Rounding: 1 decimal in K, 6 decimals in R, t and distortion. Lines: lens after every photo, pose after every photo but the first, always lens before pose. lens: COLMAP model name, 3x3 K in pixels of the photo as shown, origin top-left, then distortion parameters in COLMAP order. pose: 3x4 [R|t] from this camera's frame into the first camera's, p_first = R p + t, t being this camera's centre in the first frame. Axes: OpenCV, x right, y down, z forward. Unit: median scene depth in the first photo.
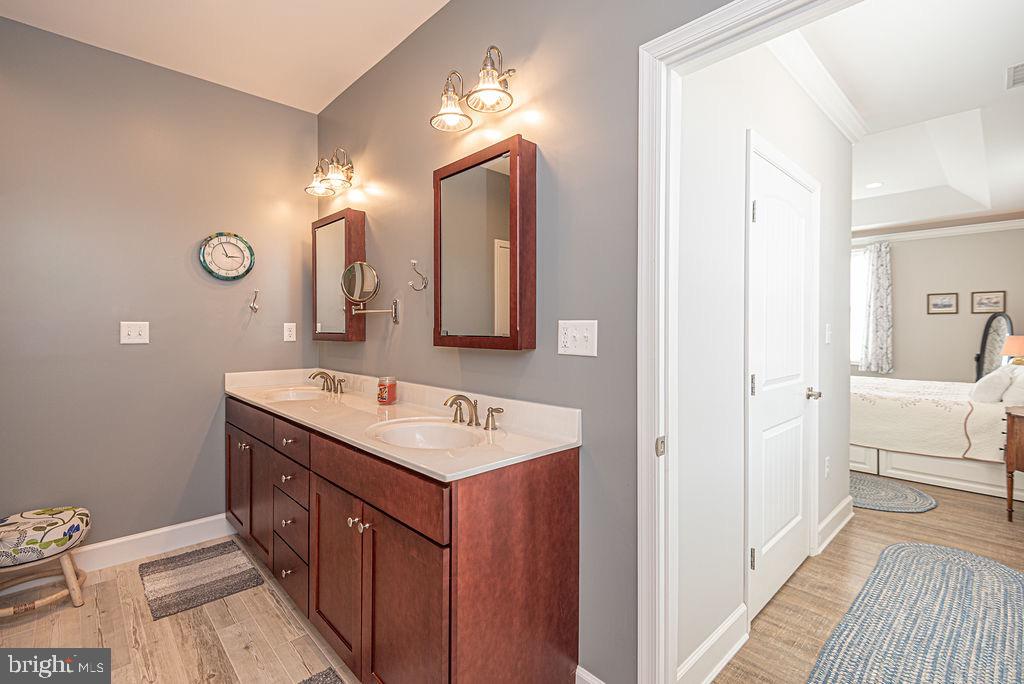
lens RADIAL K [[472.5, 0, 516.1], [0, 472.5, 330.4], [0, 0, 1]] dist [0.013303, -0.006866]
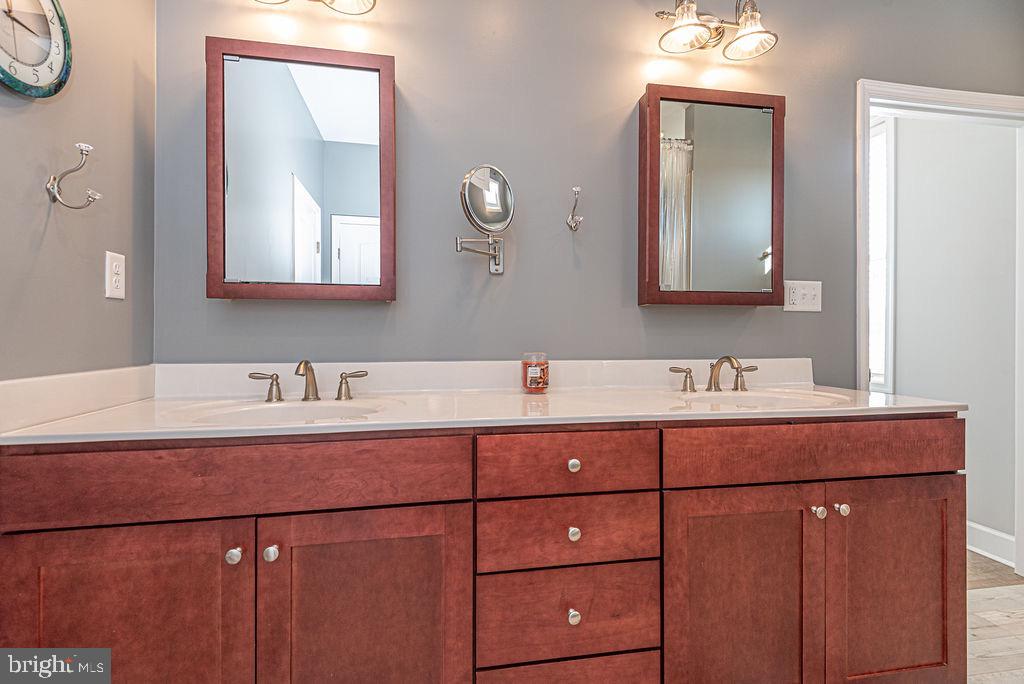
lens RADIAL K [[472.5, 0, 512.1], [0, 472.5, 336.6], [0, 0, 1]] dist [0.013303, -0.006866]
pose [[0.546484, -0.000536, 0.837470, -0.898725], [0.005723, 0.999979, -0.003094, 0.083488], [-0.837450, 0.006483, 0.546475, 0.705283]]
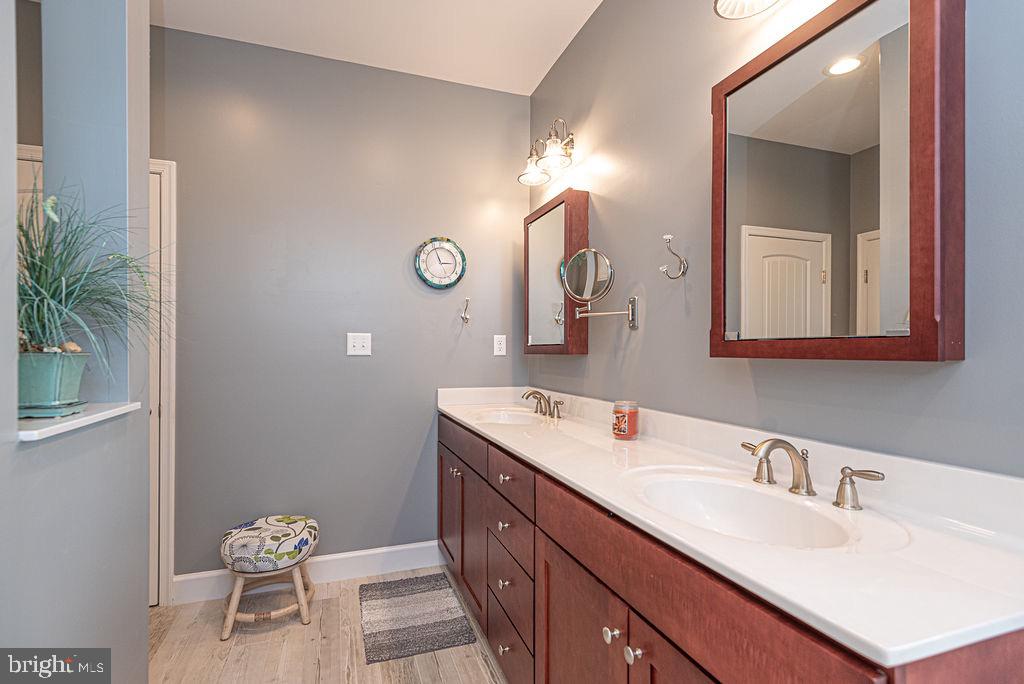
lens RADIAL K [[472.5, 0, 495.1], [0, 472.5, 350.6], [0, 0, 1]] dist [0.013303, -0.006866]
pose [[0.907465, 0.001519, -0.420124, -0.157820], [-0.004596, 0.999970, -0.006310, 0.027431], [0.420102, 0.007657, 0.907445, 0.265864]]
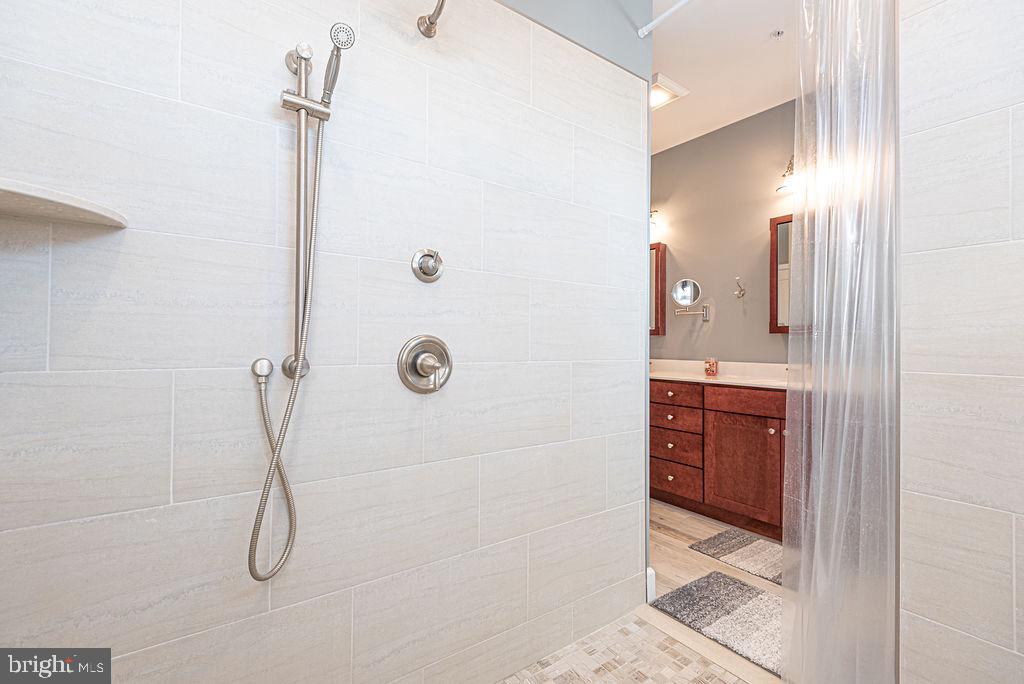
lens RADIAL K [[472.5, 0, 507.1], [0, 472.5, 339.4], [0, 0, 1]] dist [0.013303, -0.006866]
pose [[0.991919, 0.005047, -0.126772, -0.760514], [-0.007596, 0.999778, -0.019628, 0.082123], [0.126645, 0.020432, 0.991738, -0.573405]]
